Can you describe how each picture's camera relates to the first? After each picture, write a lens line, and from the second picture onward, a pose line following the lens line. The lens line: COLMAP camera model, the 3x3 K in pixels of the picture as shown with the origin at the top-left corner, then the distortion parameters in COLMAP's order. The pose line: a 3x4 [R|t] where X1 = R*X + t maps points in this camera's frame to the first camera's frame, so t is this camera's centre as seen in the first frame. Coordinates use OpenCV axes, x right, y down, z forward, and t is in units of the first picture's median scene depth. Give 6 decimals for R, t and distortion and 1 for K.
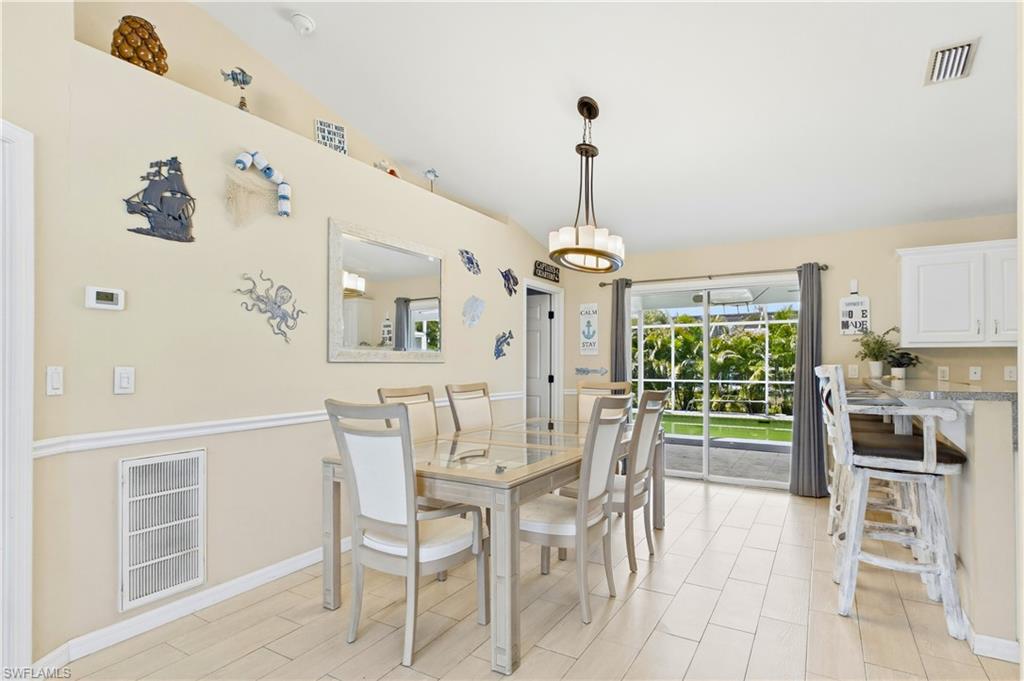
lens RADIAL K [[509.3, 0, 506.9], [0, 509.3, 363.3], [0, 0, 1]] dist [-0.000416, 0.000407]
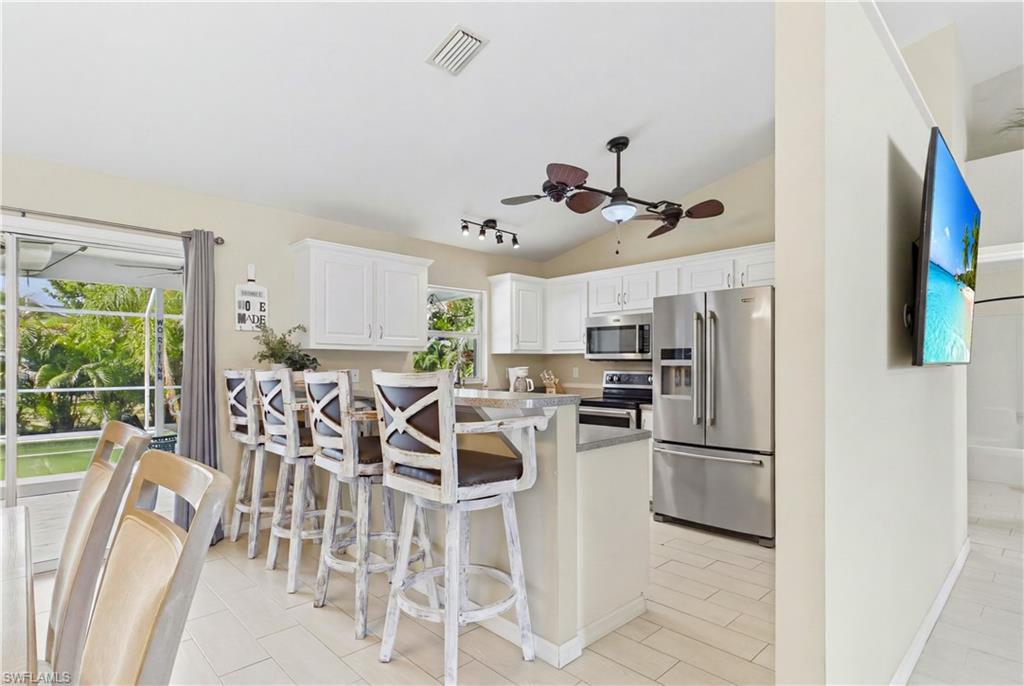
lens RADIAL K [[529.5, 0, 509.7], [0, 529.5, 361.5], [0, 0, 1]] dist [0.008499, 0.000294]
pose [[0.251671, 0.004596, 0.967802, -0.040806], [0.000713, 0.999988, -0.004934, -0.003653], [-0.967813, 0.001931, 0.251665, 0.428163]]
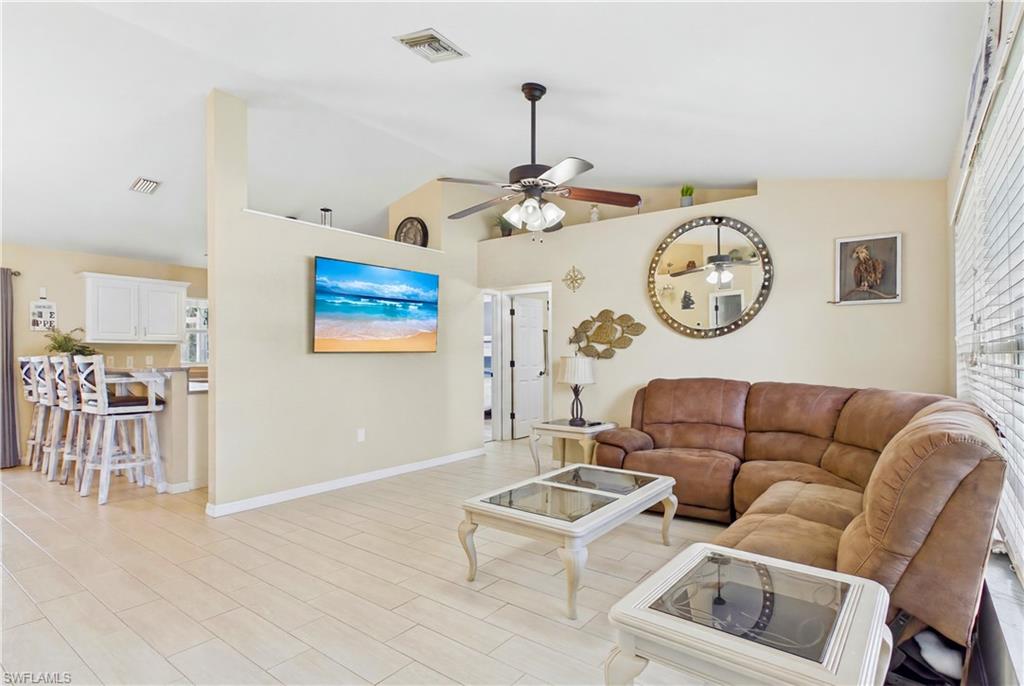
lens RADIAL K [[529.5, 0, 509.7], [0, 529.5, 361.5], [0, 0, 1]] dist [0.008499, 0.000294]
pose [[0.105435, -0.018317, 0.994257, -0.551877], [0.002907, 0.999832, 0.018111, -0.003032], [-0.994422, 0.000981, 0.105471, -0.302799]]
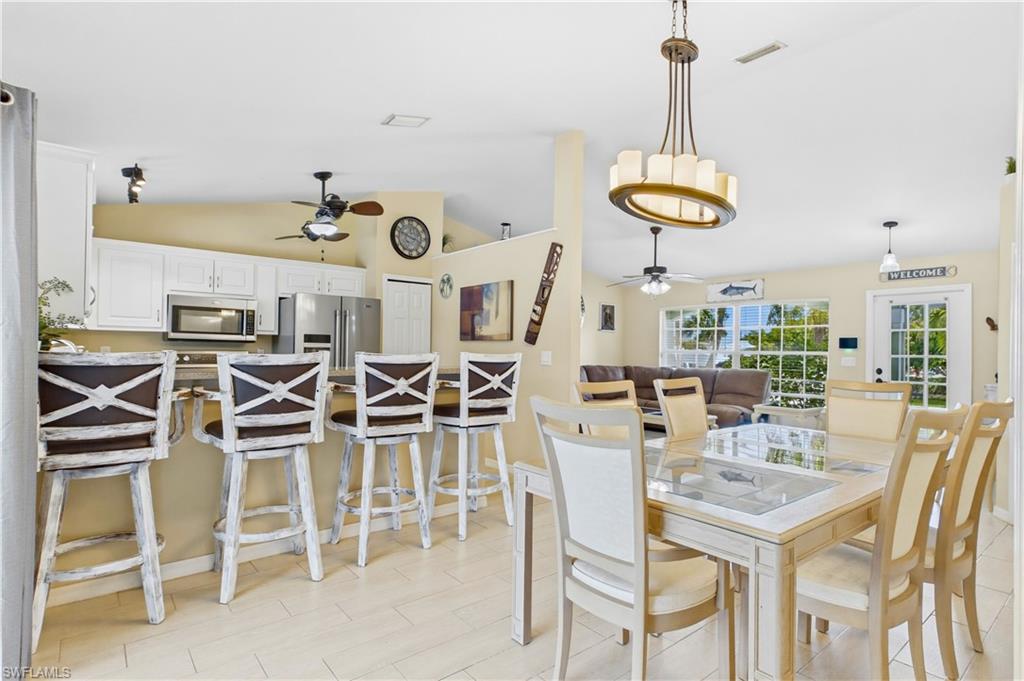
lens RADIAL K [[521.7, 0, 509.9], [0, 521.7, 352.9], [0, 0, 1]] dist [0.004624, 0.000523]
pose [[-0.945003, -0.017993, 0.326568, 0.119271], [-0.016695, 0.999838, 0.006779, -0.003296], [-0.326637, 0.000954, -0.945150, 1.420606]]
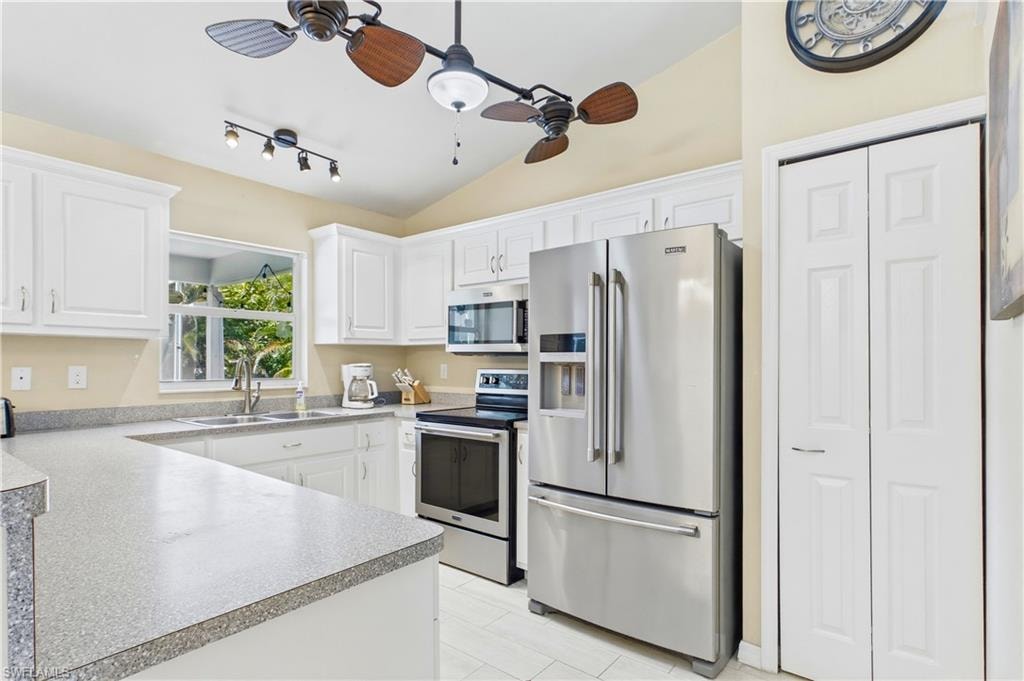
lens RADIAL K [[522.9, 0, 510.1], [0, 522.9, 360.9], [0, 0, 1]] dist [0.002417, 0.000113]
pose [[0.126818, -0.001167, 0.991925, 0.388916], [-0.000982, 0.999999, 0.001302, -0.002339], [-0.991925, -0.001139, 0.126817, 0.361254]]
